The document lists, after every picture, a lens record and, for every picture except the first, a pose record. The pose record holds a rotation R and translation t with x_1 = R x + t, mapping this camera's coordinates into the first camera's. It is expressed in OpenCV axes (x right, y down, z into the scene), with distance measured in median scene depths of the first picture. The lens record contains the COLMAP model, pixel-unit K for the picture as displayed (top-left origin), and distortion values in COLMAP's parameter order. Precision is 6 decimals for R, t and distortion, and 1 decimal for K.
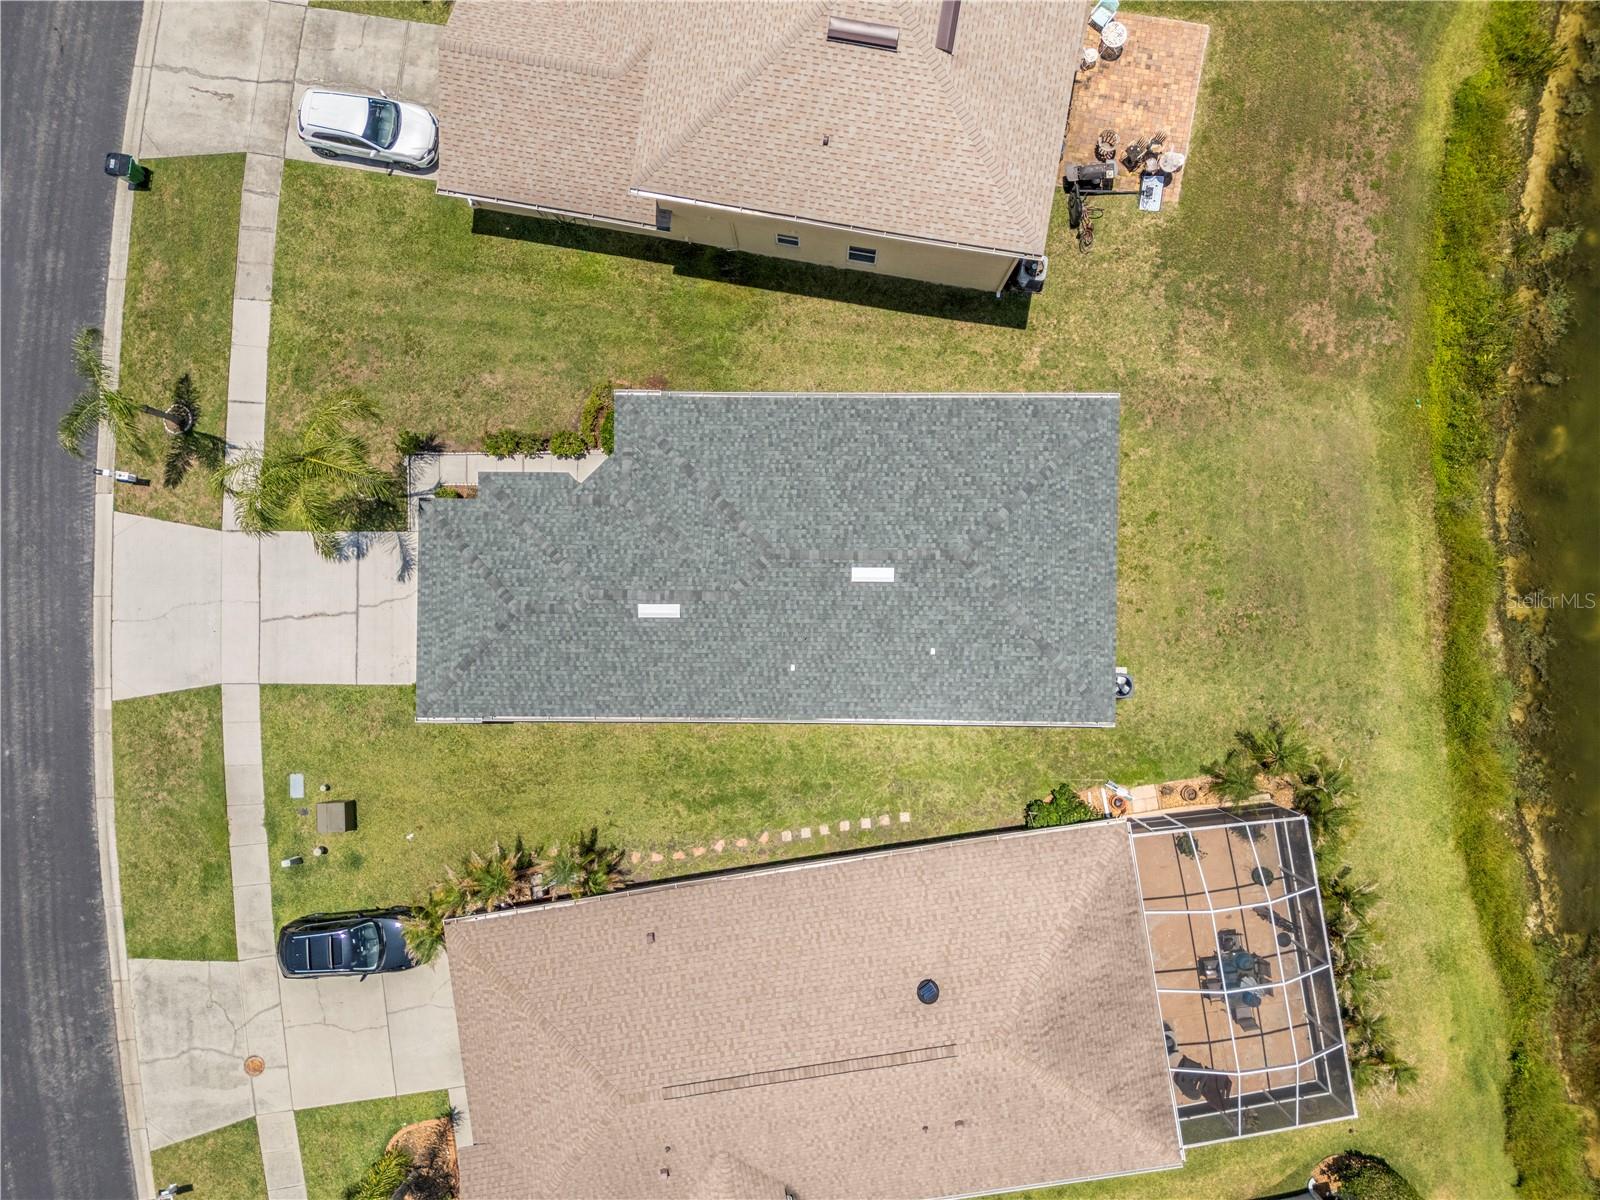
lens RADIAL K [[1171.3, 0, 800.0], [0, 1171.3, 600.0], [0, 0, 1]] dist [0.089053, -0.092270]
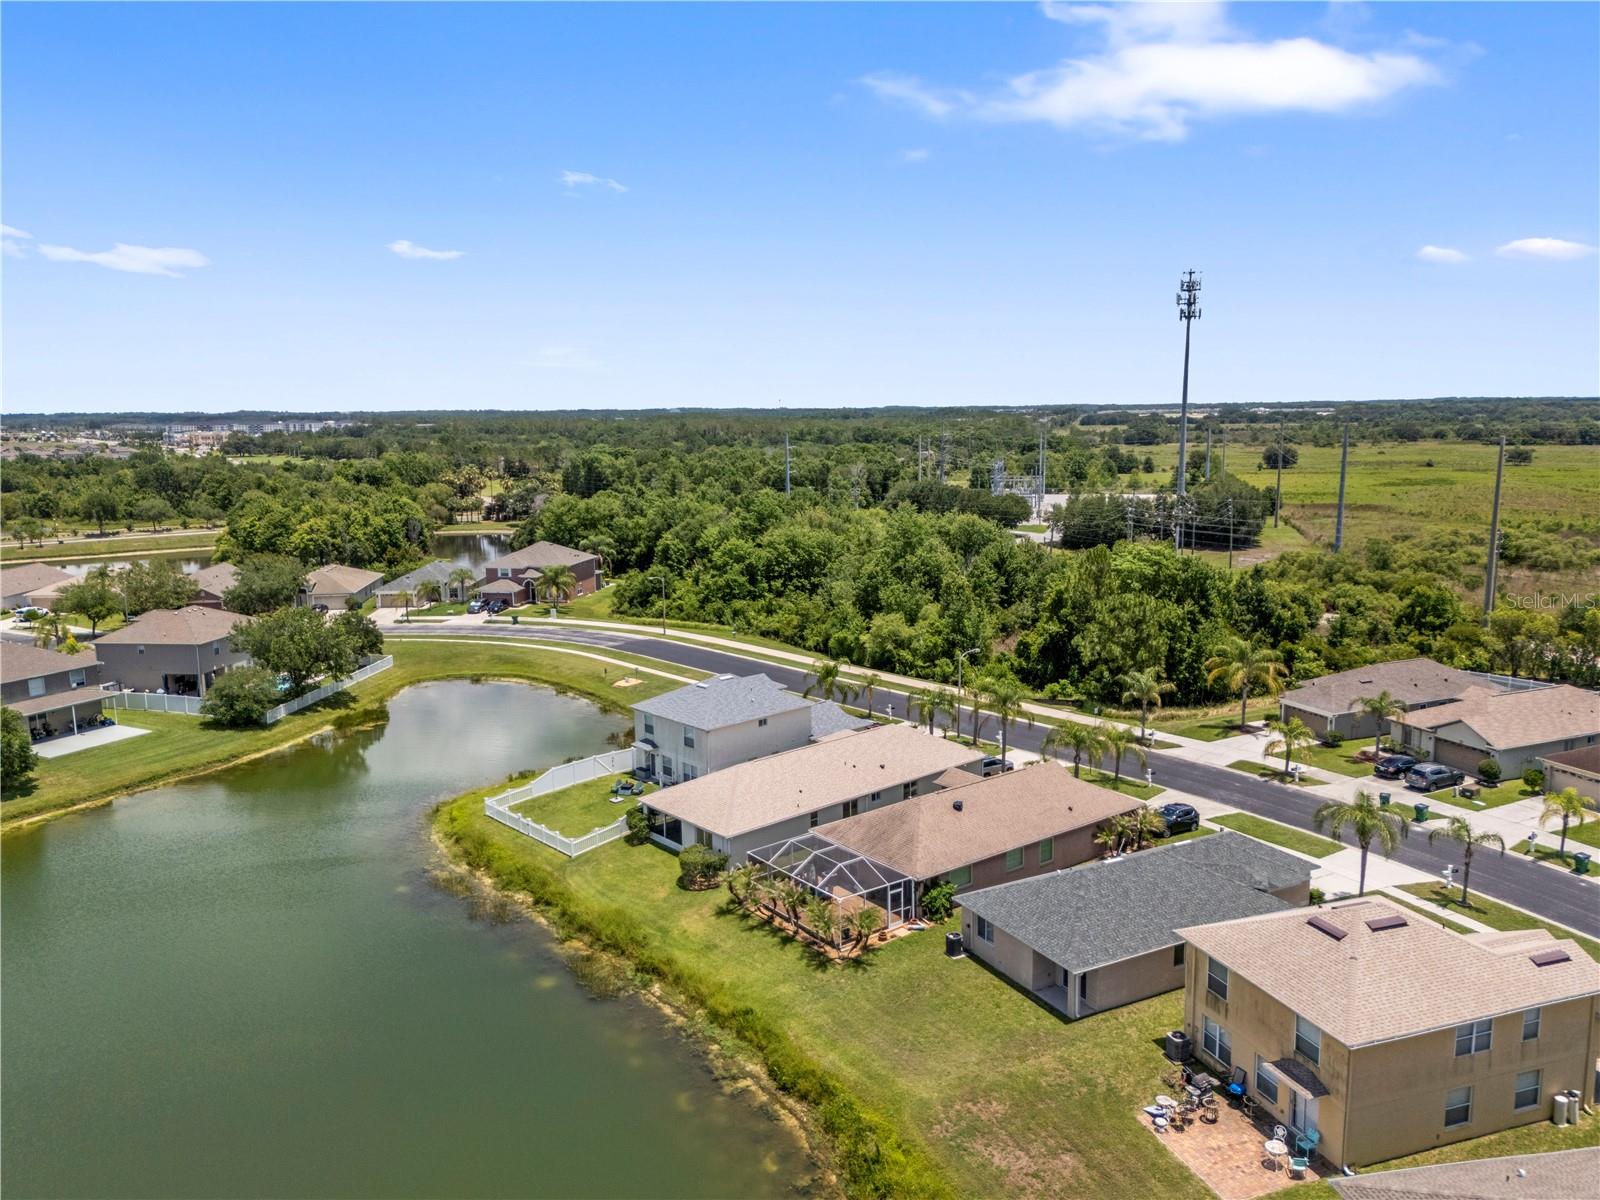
lens RADIAL K [[1164.3, 0, 800.1], [0, 1164.3, 624.2], [0, 0, 1]] dist [0.095413, -0.111709]
pose [[-0.878788, 0.113098, -0.463618, 1.156162], [-0.476056, -0.140167, 0.868172, -1.182760], [0.033204, 0.983647, 0.177018, 0.234288]]
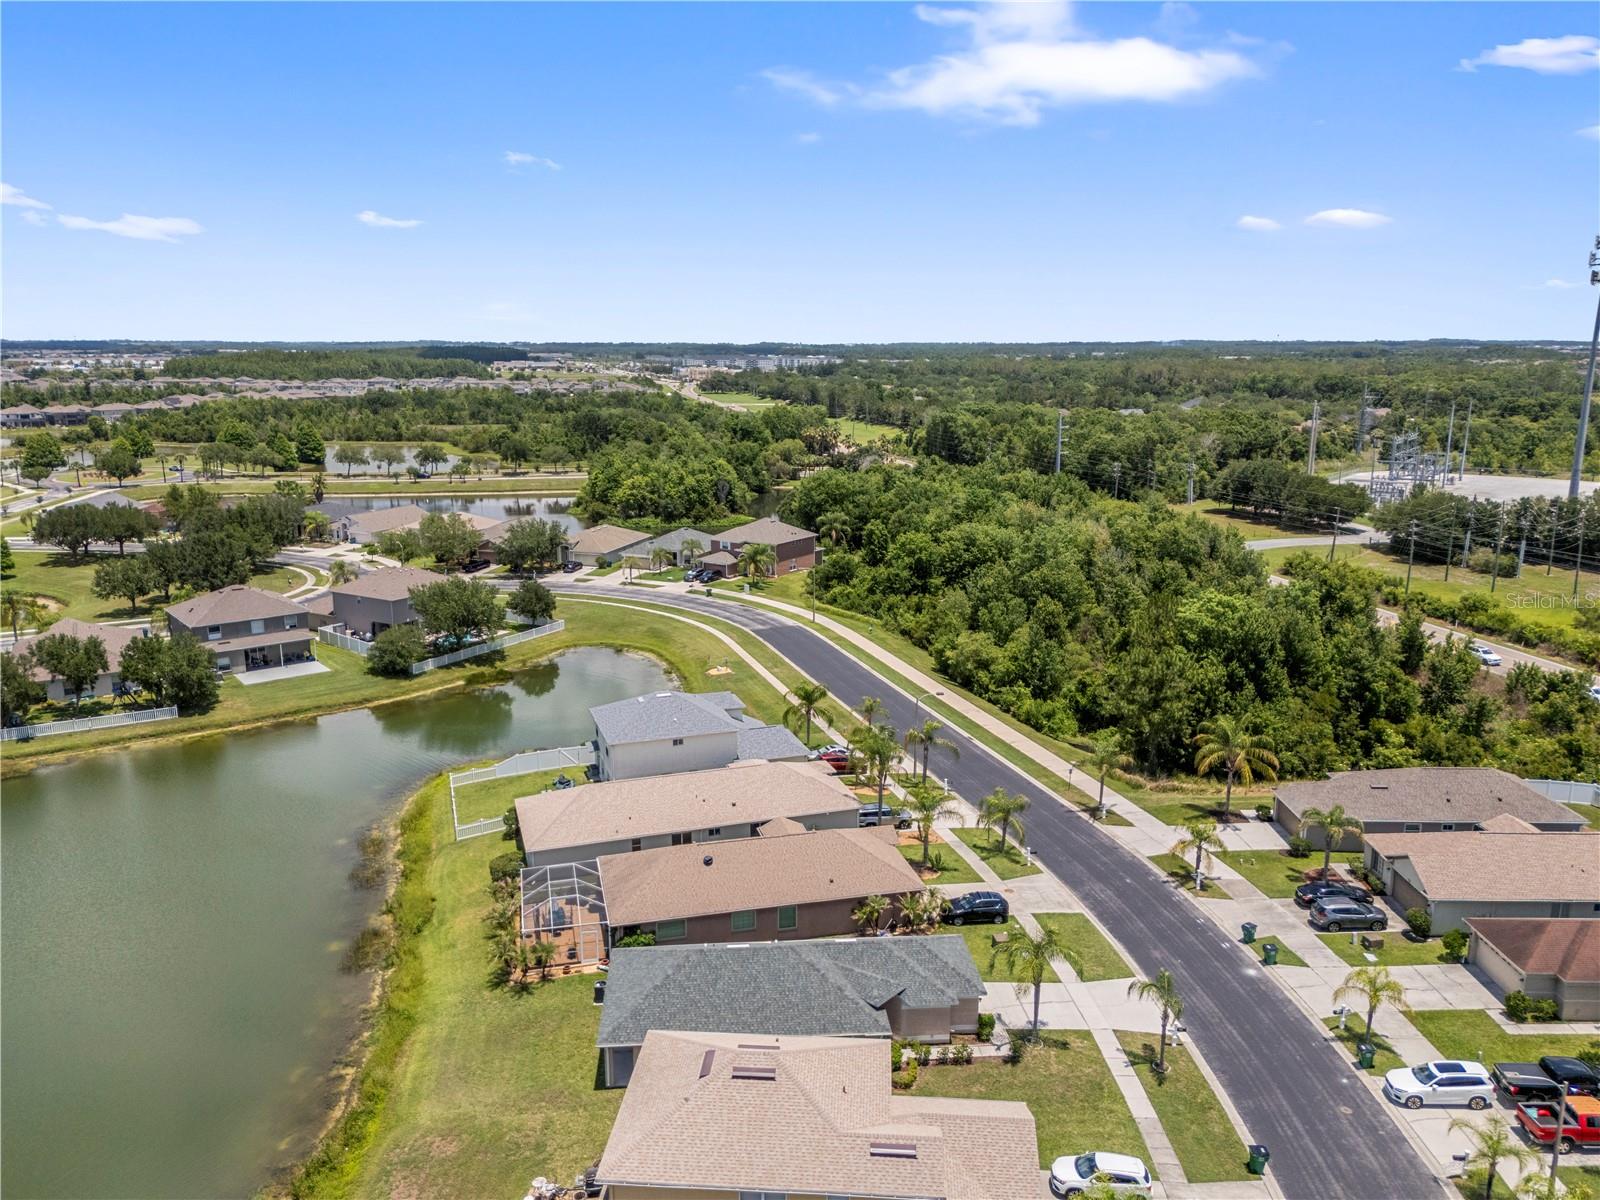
lens RADIAL K [[1164.3, 0, 800.1], [0, 1164.3, 624.2], [0, 0, 1]] dist [0.095413, -0.111709]
pose [[-0.996032, 0.035906, -0.081430, 0.086046], [-0.087344, -0.219005, 0.971807, -1.568545], [0.017060, 0.975063, 0.221272, 0.035514]]
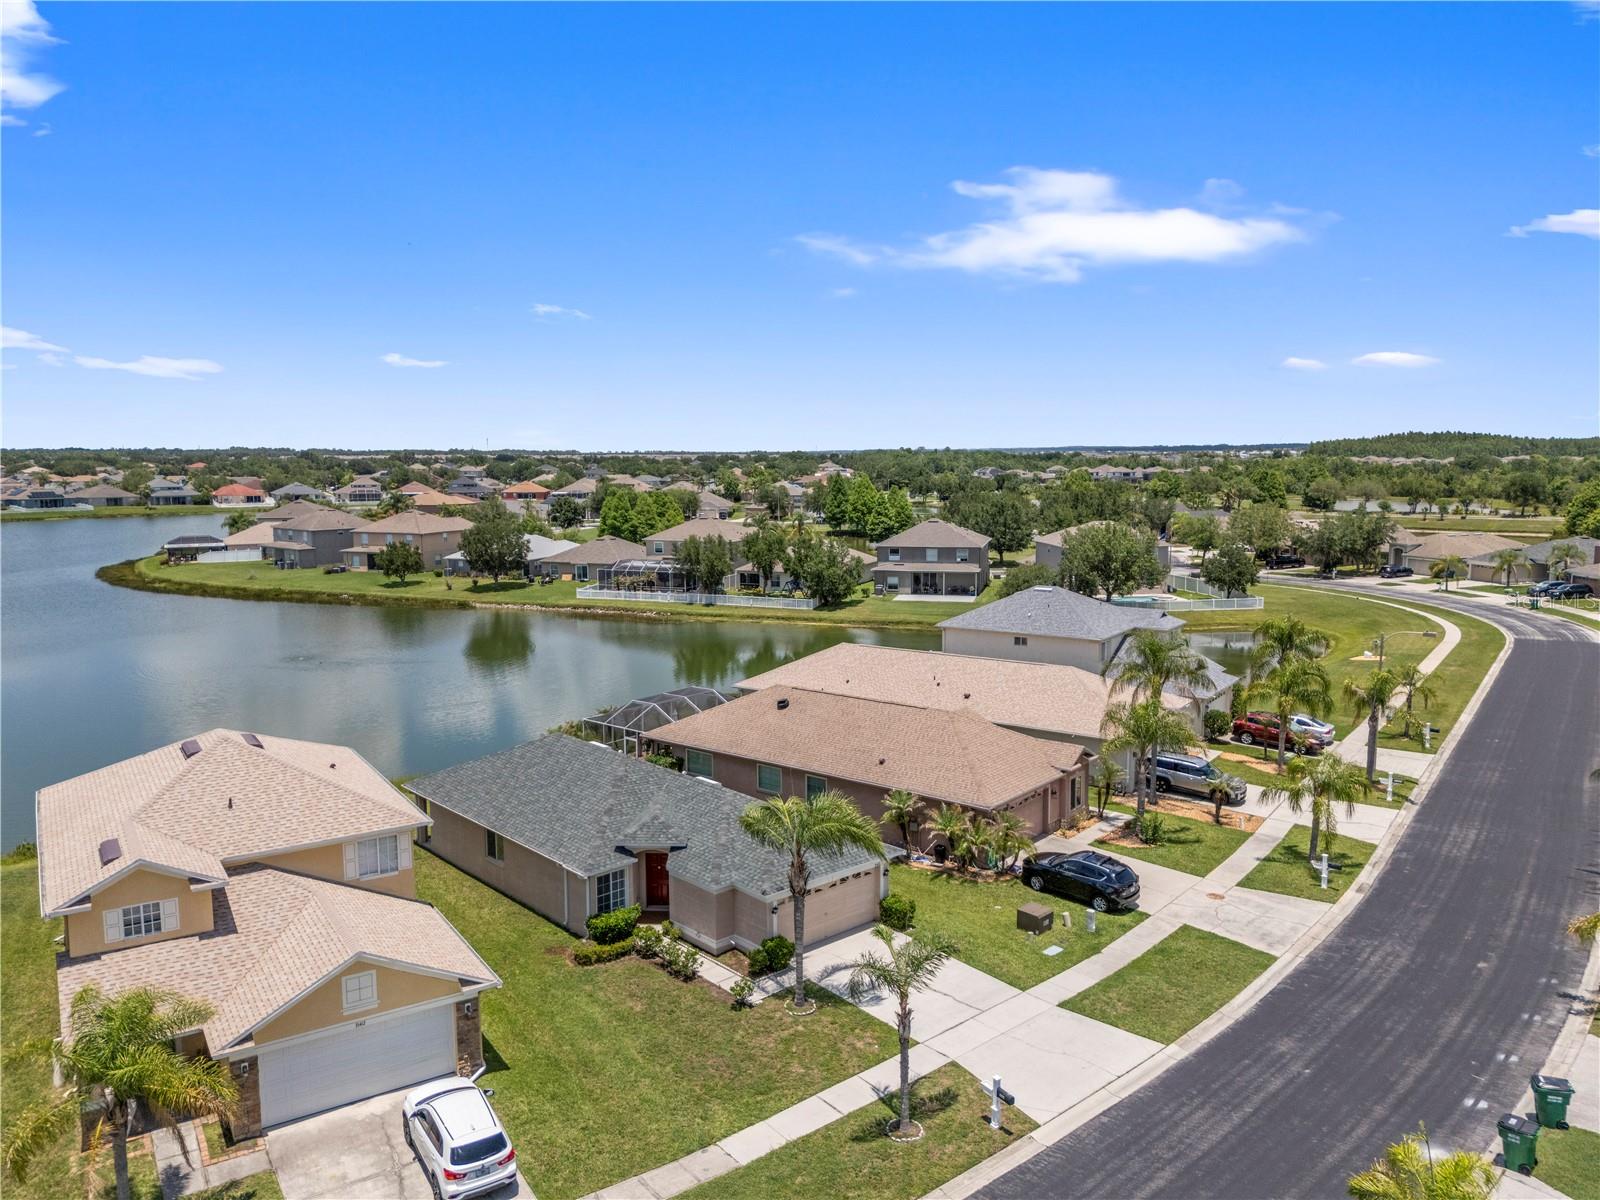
lens RADIAL K [[1171.3, 0, 800.0], [0, 1171.3, 600.0], [0, 0, 1]] dist [0.089053, -0.092270]
pose [[-0.672073, -0.072978, 0.736880, -1.040296], [0.740444, -0.076707, 0.667726, -0.709794], [0.007794, 0.994379, 0.105589, 0.566729]]
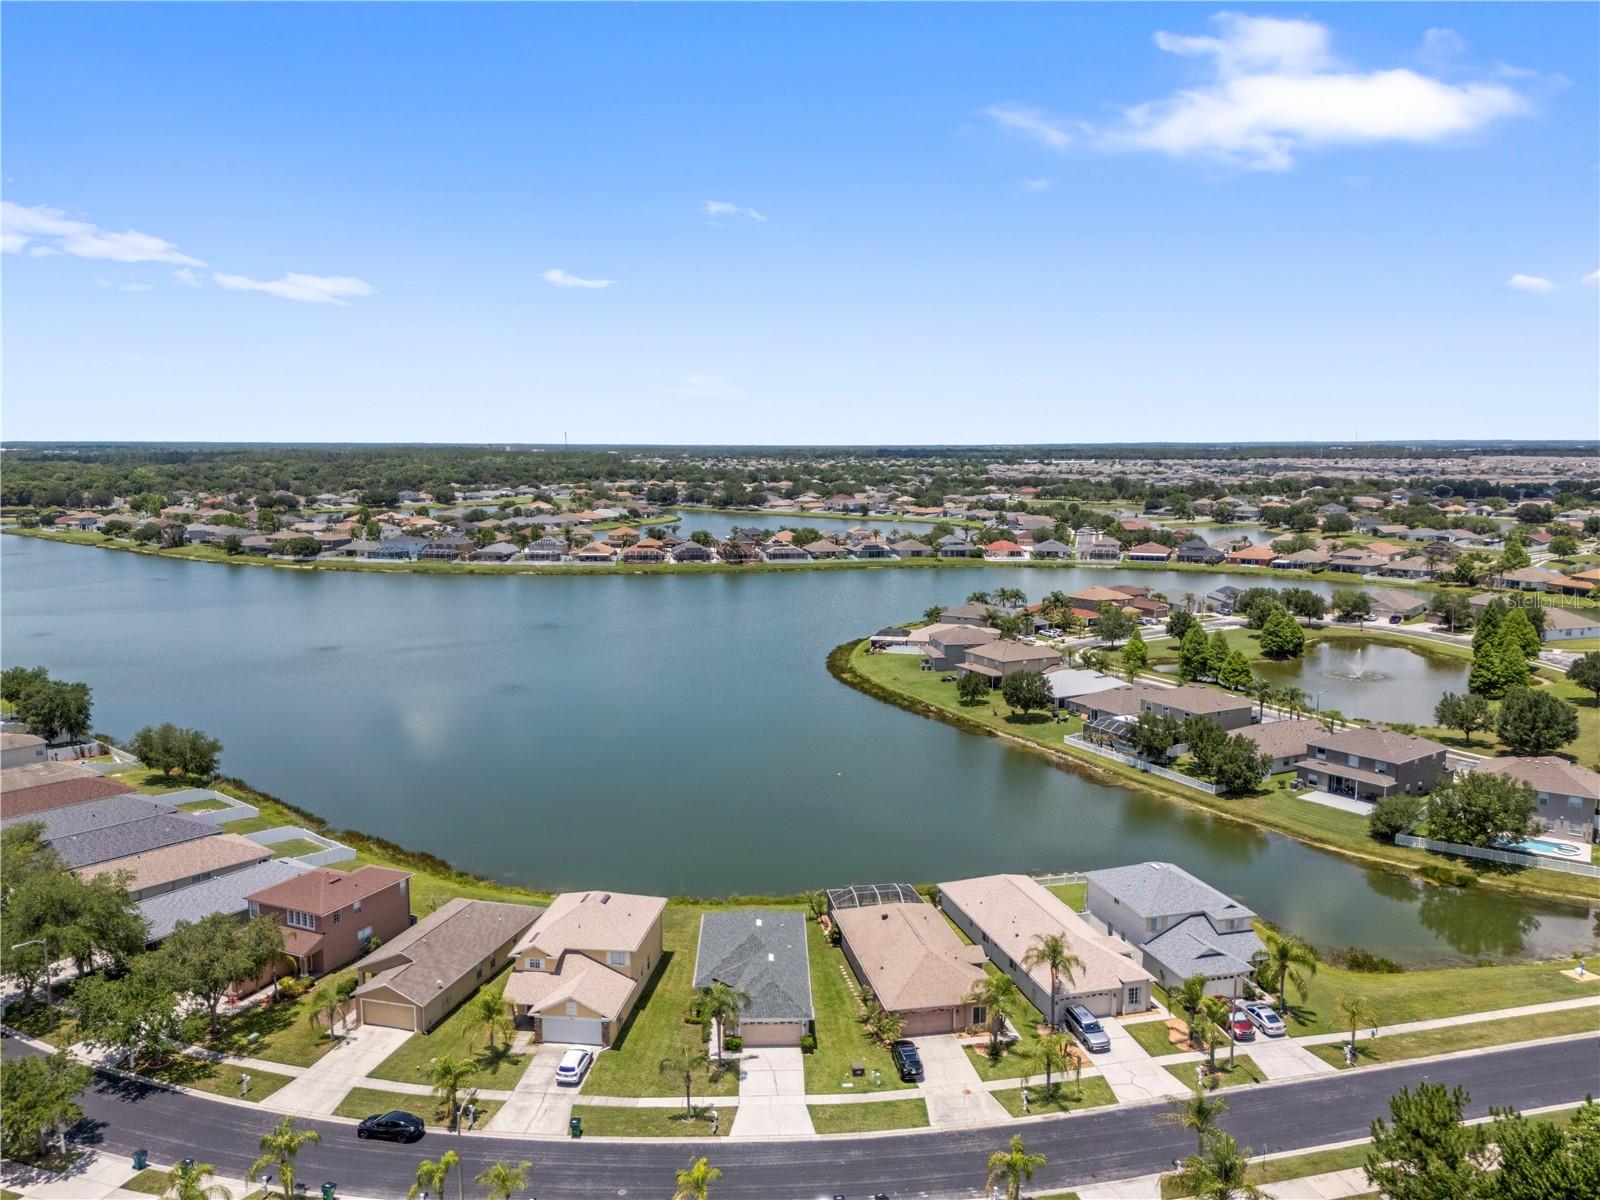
lens RADIAL K [[1164.3, 0, 800.1], [0, 1164.3, 624.2], [0, 0, 1]] dist [0.095413, -0.111709]
pose [[-0.039616, -0.137805, 0.989667, -2.606951], [0.999142, 0.006467, 0.040896, -0.039074], [-0.012036, 0.990438, 0.137431, -0.225262]]
